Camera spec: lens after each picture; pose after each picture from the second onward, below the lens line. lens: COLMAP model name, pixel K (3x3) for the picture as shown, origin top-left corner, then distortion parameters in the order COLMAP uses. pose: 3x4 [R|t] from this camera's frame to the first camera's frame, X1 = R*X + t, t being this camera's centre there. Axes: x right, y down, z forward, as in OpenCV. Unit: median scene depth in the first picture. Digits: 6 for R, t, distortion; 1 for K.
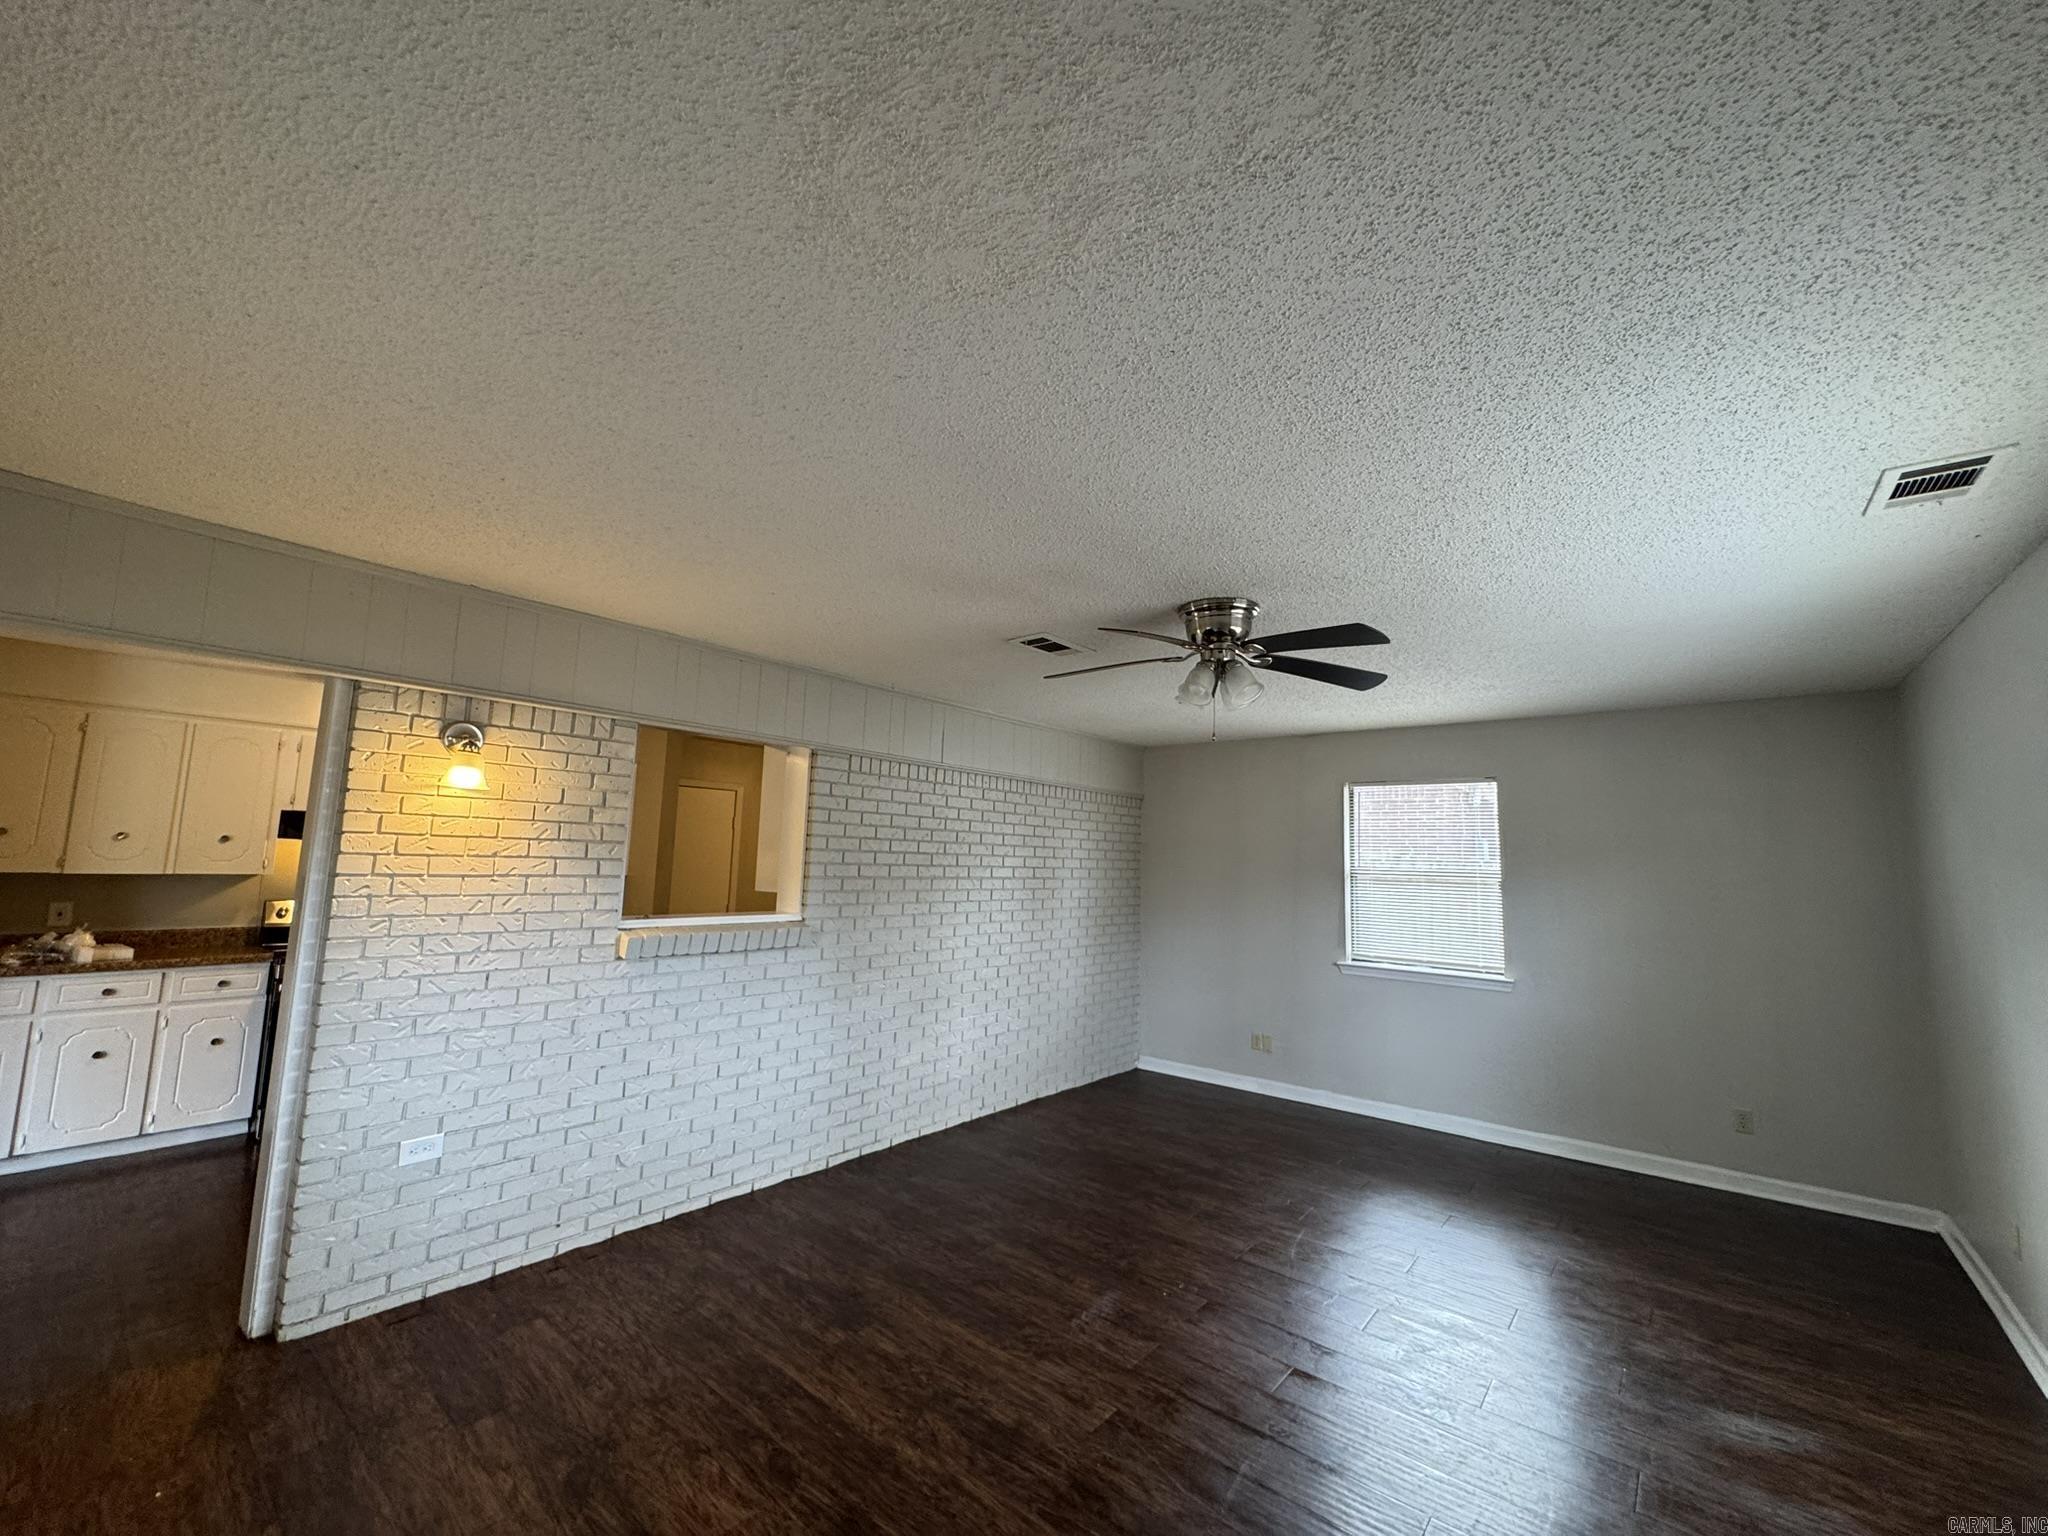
lens RADIAL K [[813.5, 0, 1025.5], [0, 813.5, 766.9], [0, 0, 1]] dist [-0.002471, 0.000621]
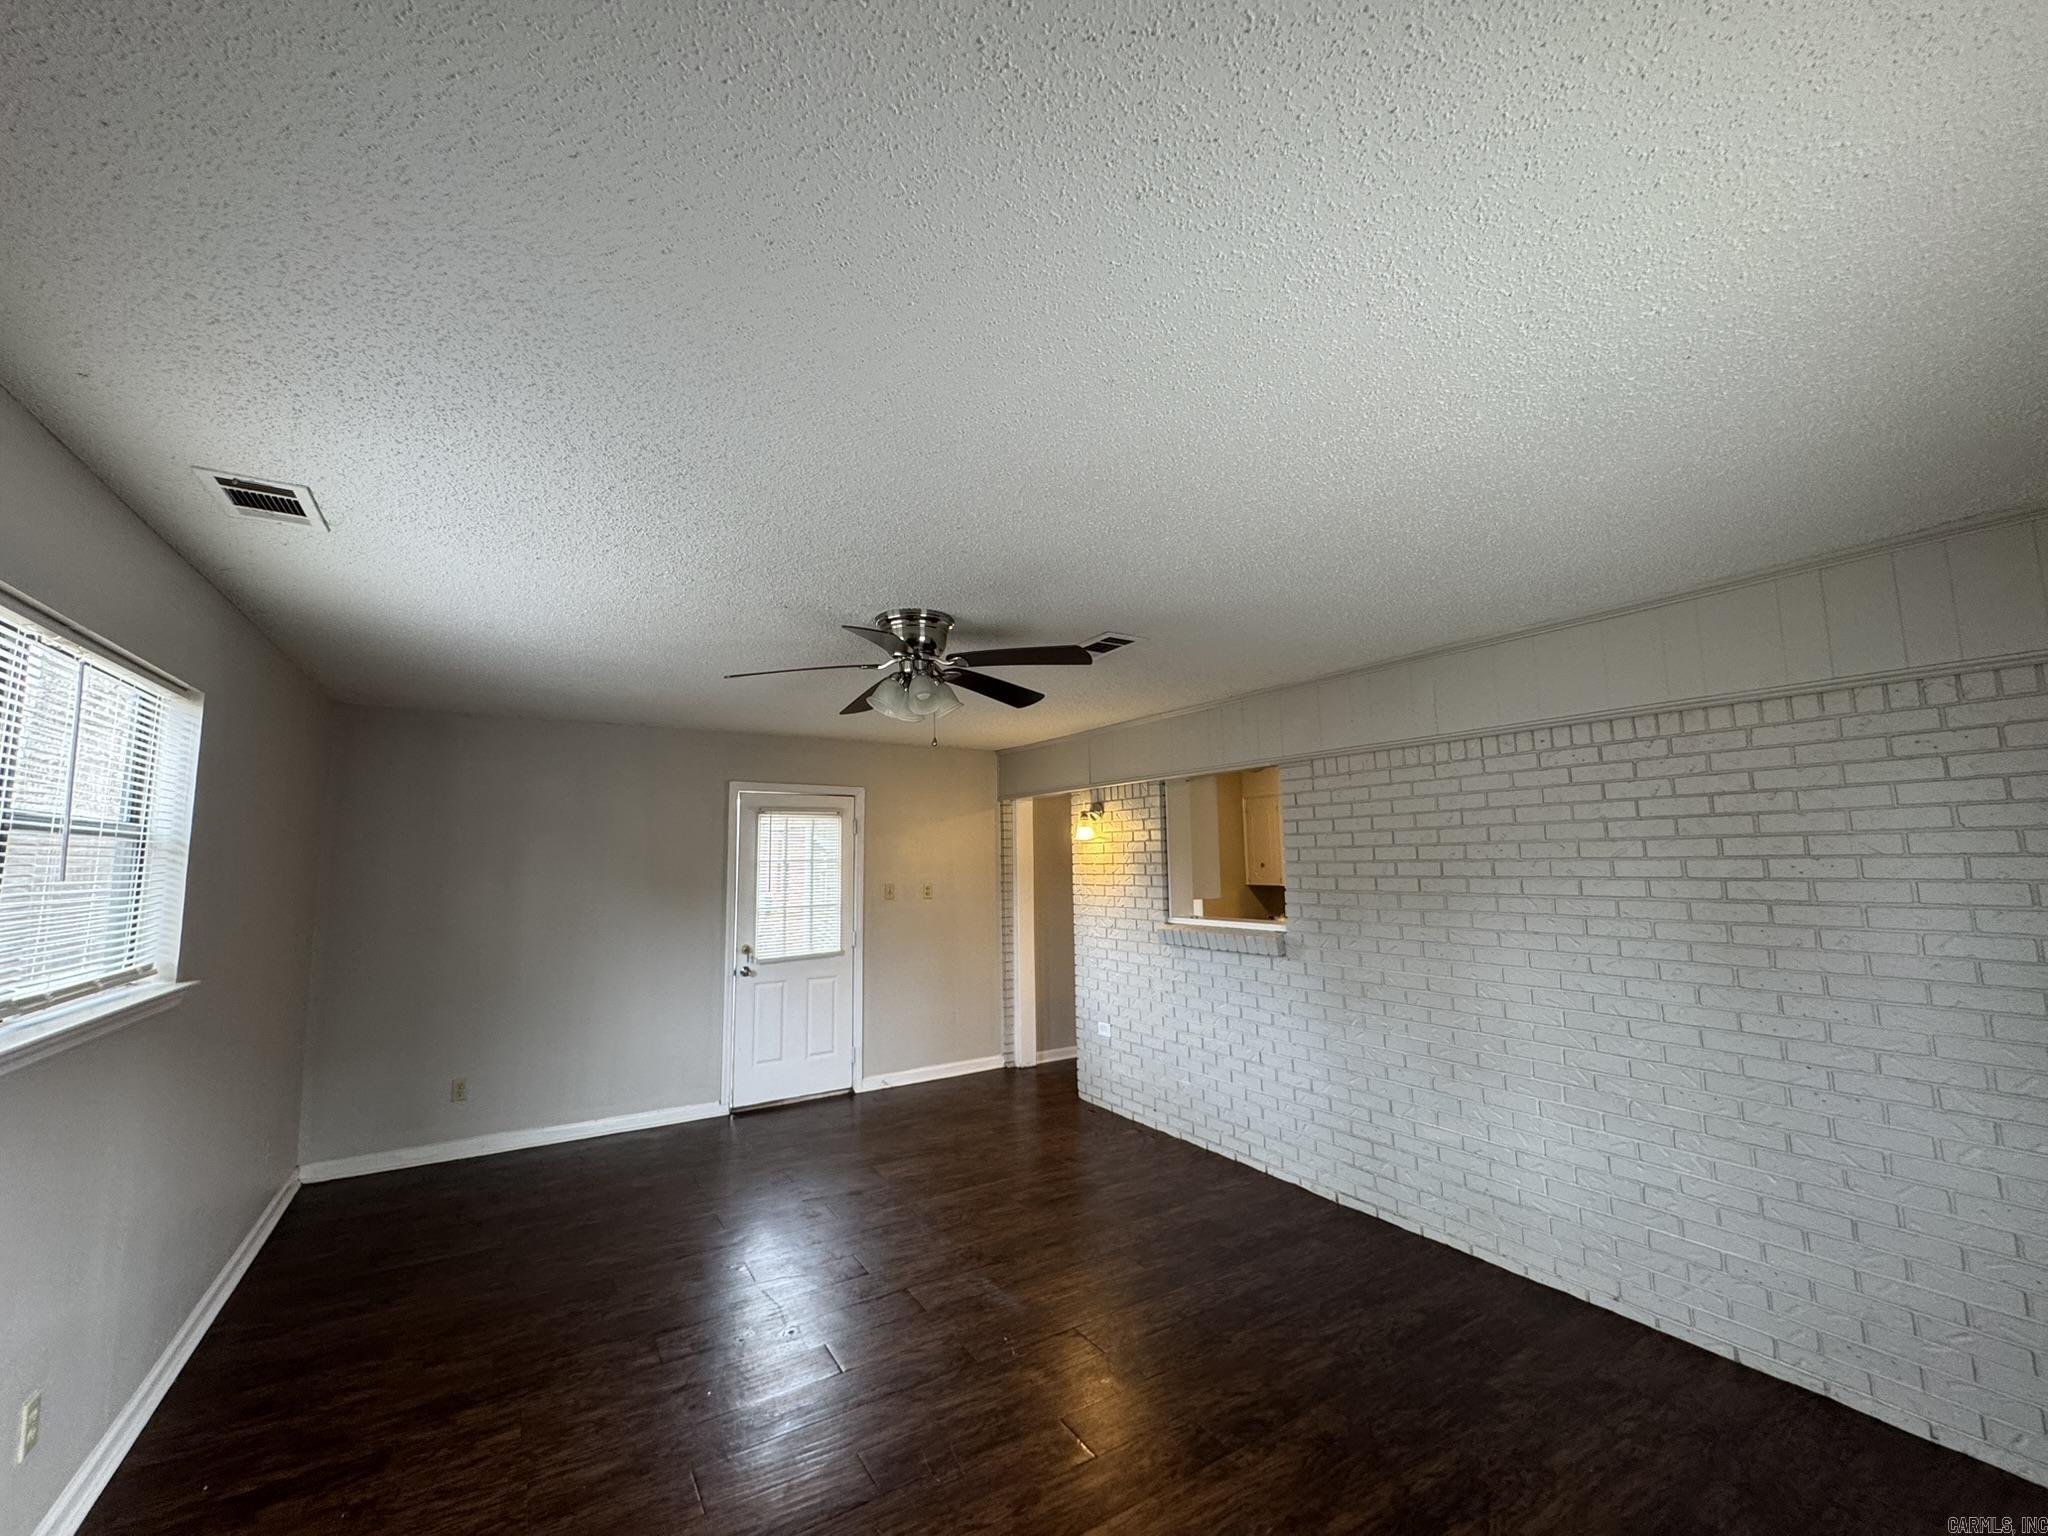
lens RADIAL K [[813.5, 0, 1025.4], [0, 813.5, 774.3], [0, 0, 1]] dist [-0.002471, 0.000621]
pose [[-0.313334, -0.133480, -0.940215, 0.771399], [0.107147, 0.978781, -0.174662, 0.130561], [0.943579, -0.155469, -0.292384, 0.964200]]
